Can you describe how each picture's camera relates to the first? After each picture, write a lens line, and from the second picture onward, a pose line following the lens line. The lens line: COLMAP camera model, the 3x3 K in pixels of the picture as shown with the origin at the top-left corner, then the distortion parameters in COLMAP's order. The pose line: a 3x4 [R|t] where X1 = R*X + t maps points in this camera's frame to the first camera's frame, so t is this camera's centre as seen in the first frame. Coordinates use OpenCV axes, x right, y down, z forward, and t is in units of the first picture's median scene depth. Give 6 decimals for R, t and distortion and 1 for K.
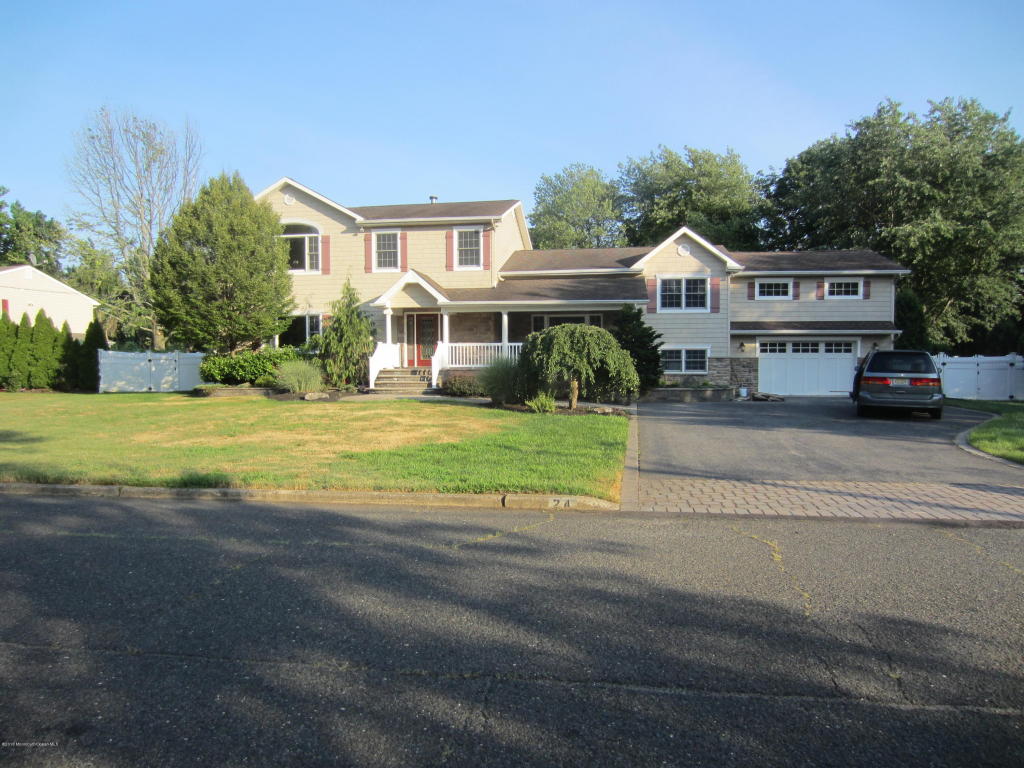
lens RADIAL K [[717.5, 0, 509.4], [0, 717.5, 379.8], [0, 0, 1]] dist [-0.042305, 0.023531]
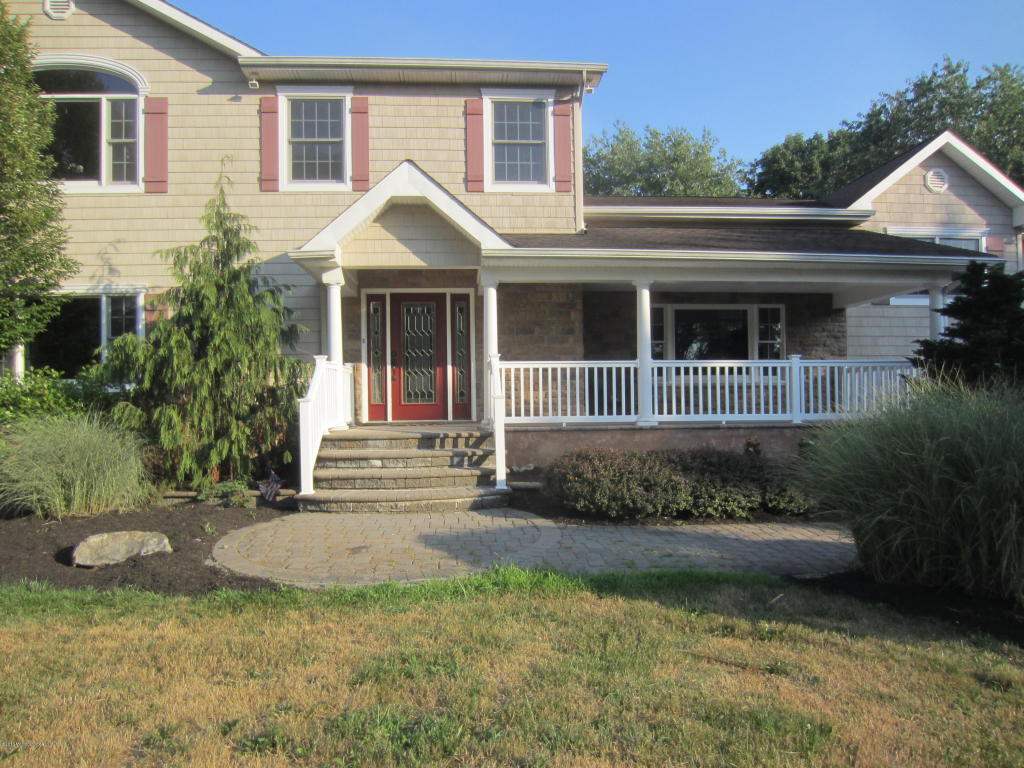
lens RADIAL K [[717.5, 0, 513.8], [0, 717.5, 386.5], [0, 0, 1]] dist [-0.042305, 0.023531]
pose [[0.975091, -0.006321, 0.221714, -0.155588], [0.016043, 0.998985, -0.042079, -0.020251], [-0.221223, 0.044588, 0.974203, 0.594894]]
